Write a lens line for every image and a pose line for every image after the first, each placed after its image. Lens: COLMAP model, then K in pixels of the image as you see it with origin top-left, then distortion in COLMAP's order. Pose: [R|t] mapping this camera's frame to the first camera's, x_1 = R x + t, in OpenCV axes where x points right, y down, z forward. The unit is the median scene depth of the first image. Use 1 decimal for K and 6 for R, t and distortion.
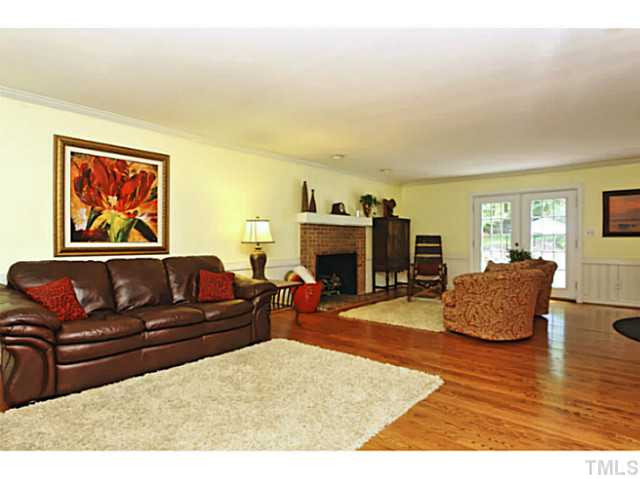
lens RADIAL K [[358.2, 0, 319.3], [0, 358.2, 246.2], [0, 0, 1]] dist [-0.006055, 0.000651]
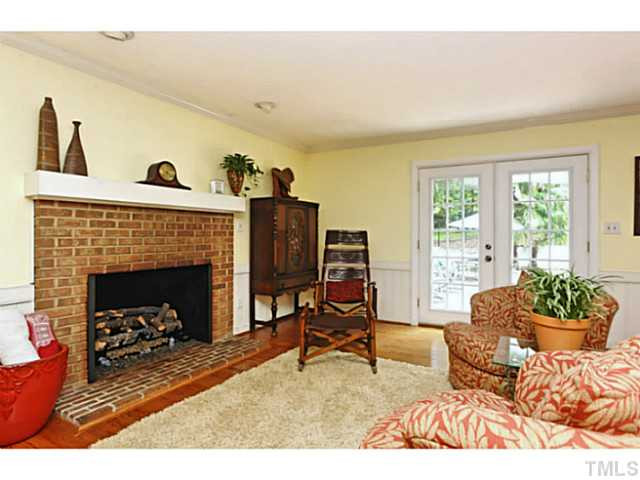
lens RADIAL K [[358.2, 0, 319.1], [0, 358.2, 235.1], [0, 0, 1]] dist [-0.006055, 0.000651]
pose [[0.984141, 0.005276, 0.177307, 0.161665], [-0.002638, 0.999882, -0.015108, -0.014156], [-0.177366, 0.014400, 0.984040, 0.446089]]
